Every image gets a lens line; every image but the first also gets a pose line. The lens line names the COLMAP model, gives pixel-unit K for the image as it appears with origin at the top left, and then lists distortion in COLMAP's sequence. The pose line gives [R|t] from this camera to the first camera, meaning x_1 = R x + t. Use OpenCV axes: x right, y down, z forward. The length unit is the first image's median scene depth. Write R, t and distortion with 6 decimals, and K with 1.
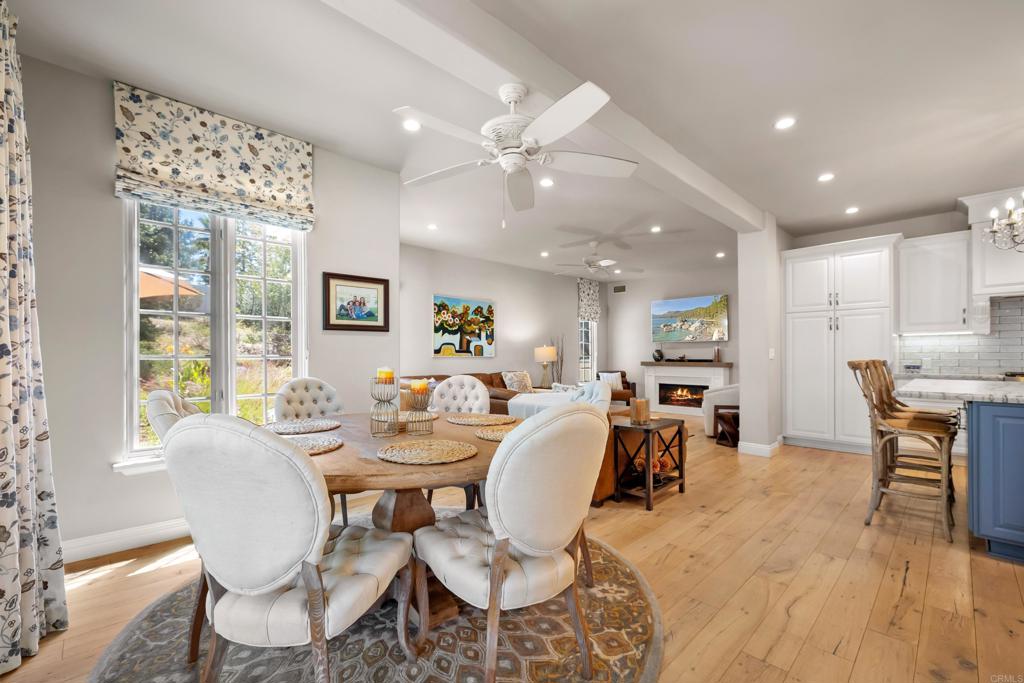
lens RADIAL K [[426.8, 0, 512.0], [0, 426.8, 341.5], [0, 0, 1]] dist [0.003882, 0.000195]
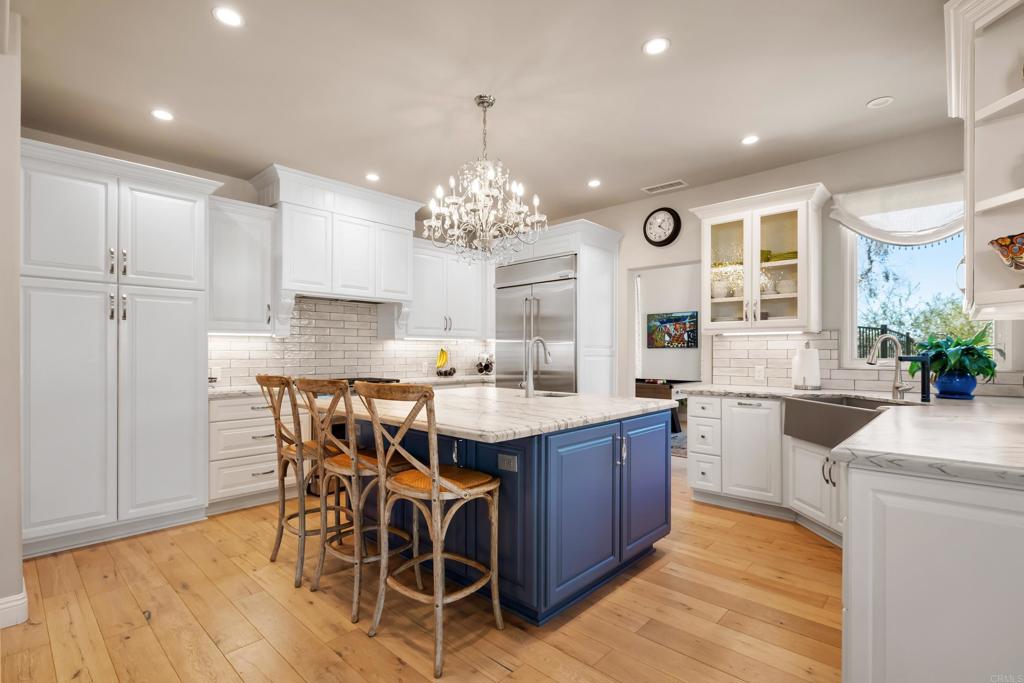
lens RADIAL K [[481.5, 0, 512.6], [0, 481.5, 353.8], [0, 0, 1]] dist [0.000153, 0.000129]
pose [[-0.052913, 0.001256, 0.998598, 0.121670], [-0.019345, 0.999810, -0.002282, 0.008955], [-0.998412, -0.019439, -0.052879, 0.565668]]
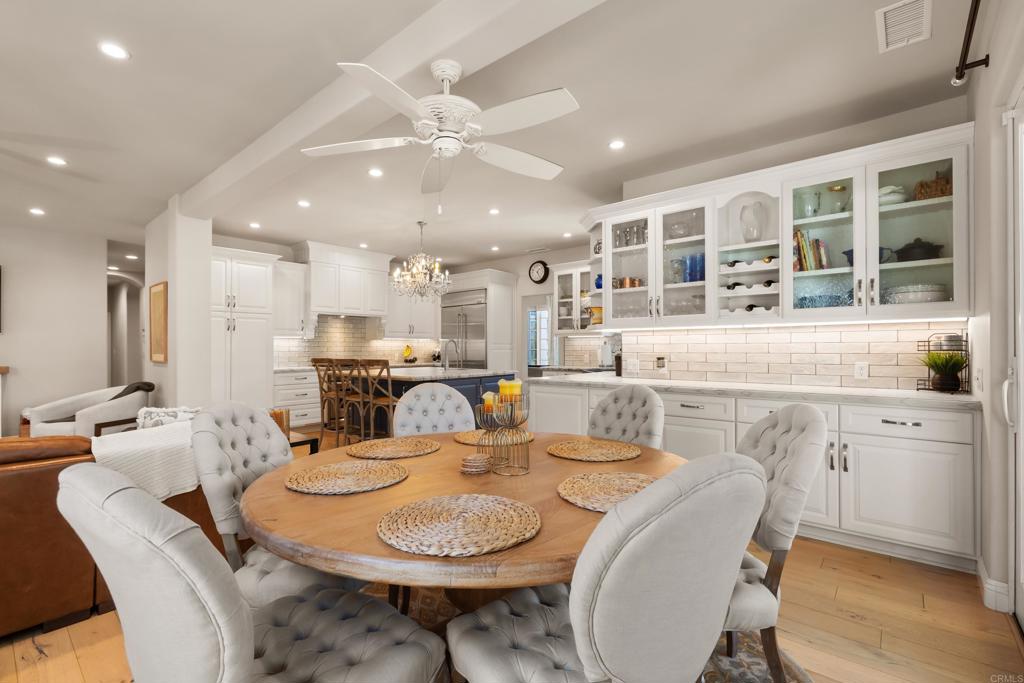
lens RADIAL K [[456.1, 0, 519.1], [0, 456.1, 336.8], [0, 0, 1]] dist [0.000042, -0.000039]
pose [[-0.110377, 0.026276, 0.993542, -0.470862], [-0.017298, 0.999448, -0.028354, 0.007711], [-0.993739, -0.020316, -0.109861, 0.445170]]
